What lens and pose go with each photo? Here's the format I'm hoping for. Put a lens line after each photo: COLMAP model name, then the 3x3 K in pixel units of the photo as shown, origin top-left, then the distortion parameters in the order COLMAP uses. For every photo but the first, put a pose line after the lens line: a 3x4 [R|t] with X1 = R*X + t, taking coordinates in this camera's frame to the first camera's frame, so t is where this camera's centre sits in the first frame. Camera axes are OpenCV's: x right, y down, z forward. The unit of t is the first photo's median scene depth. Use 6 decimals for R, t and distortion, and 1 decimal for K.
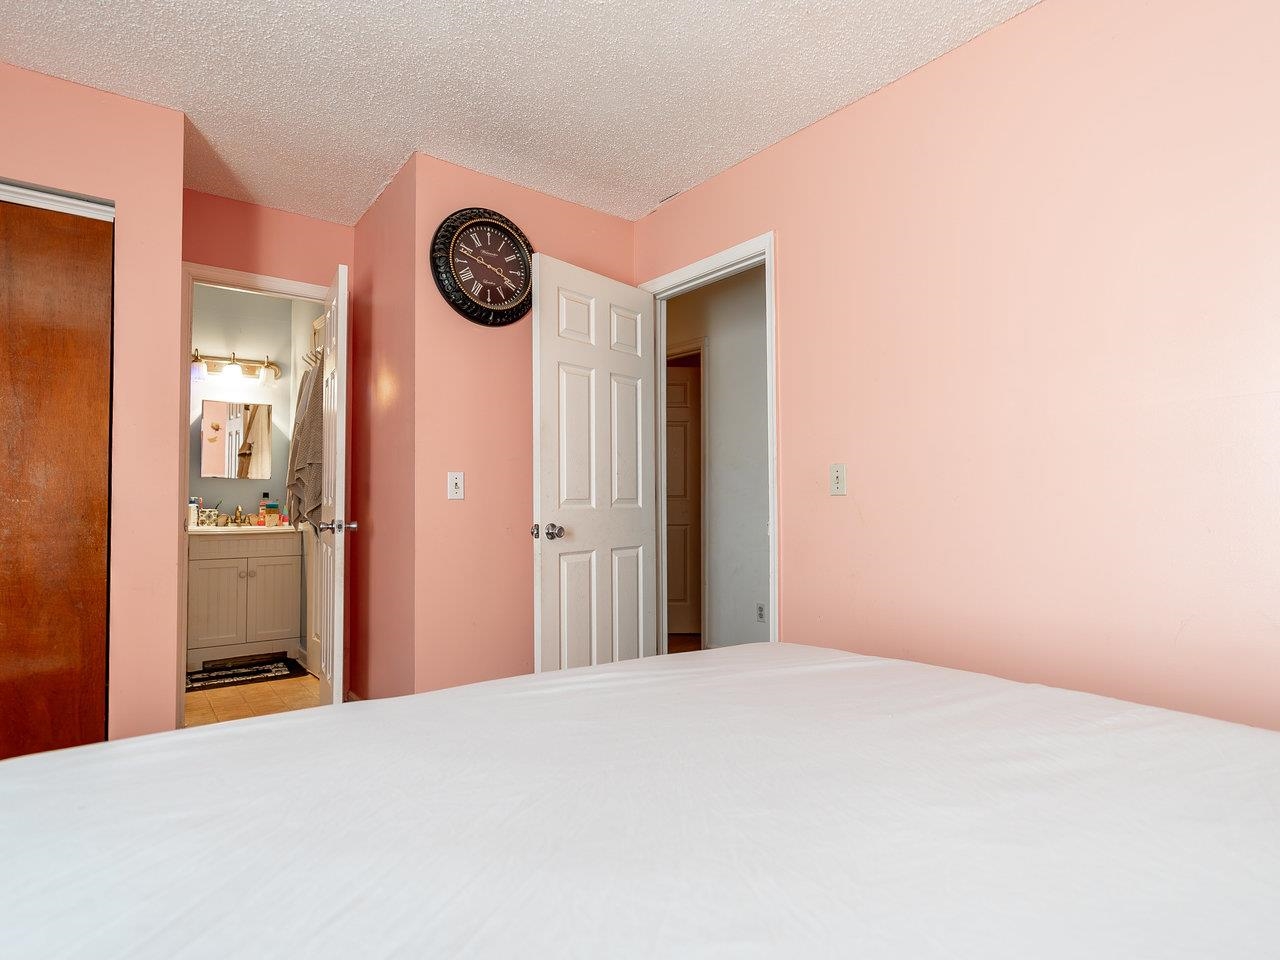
lens RADIAL K [[672.2, 0, 643.7], [0, 672.2, 482.9], [0, 0, 1]] dist [-0.003768, 0.001430]
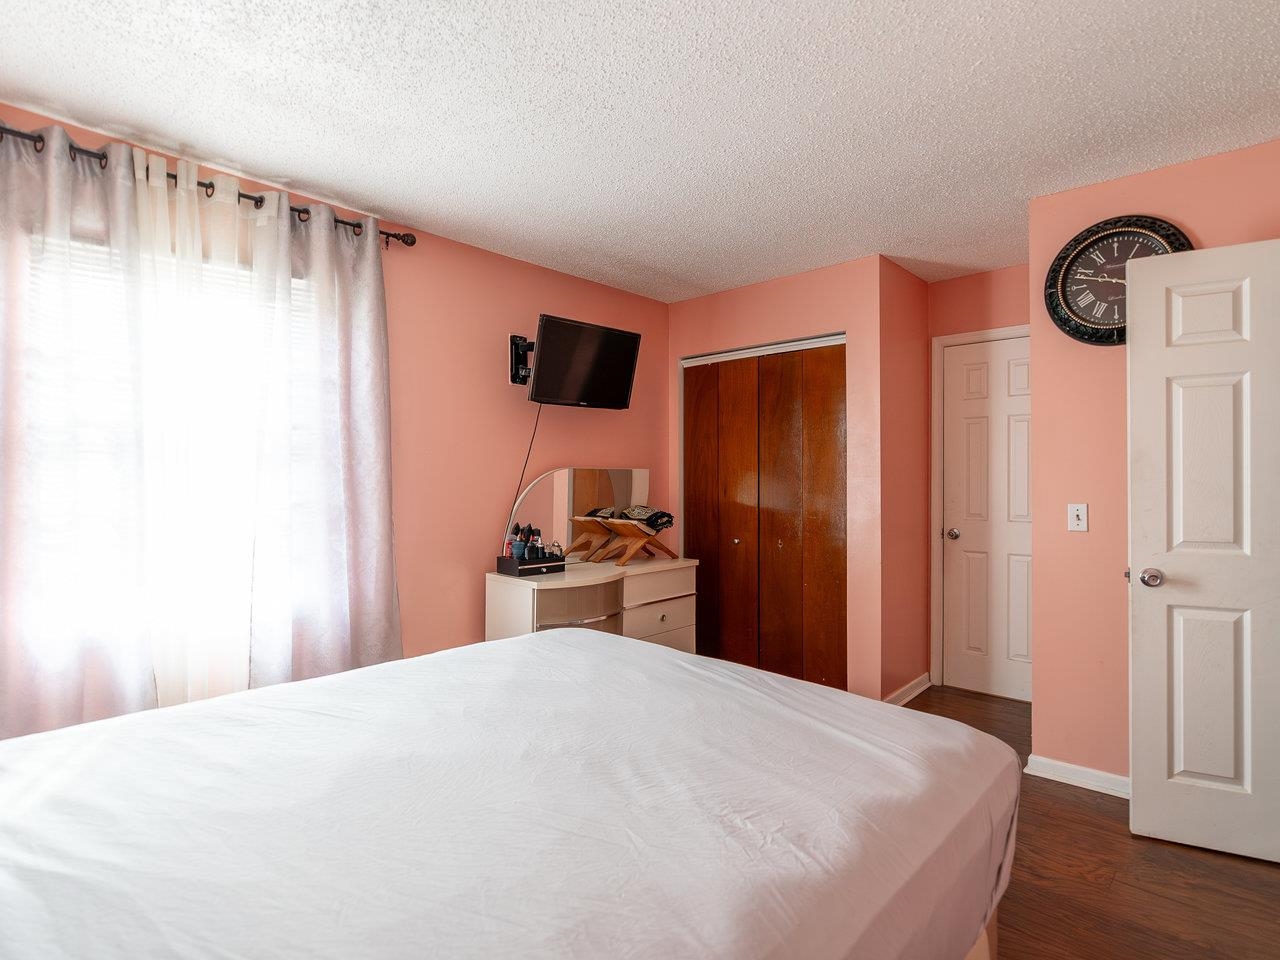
lens RADIAL K [[672.2, 0, 643.7], [0, 672.2, 482.9], [0, 0, 1]] dist [-0.003768, 0.001430]
pose [[0.174603, 0.005934, -0.984621, 0.579186], [0.031358, 0.999441, 0.011584, -0.077950], [0.984139, -0.032898, 0.174320, 0.200413]]
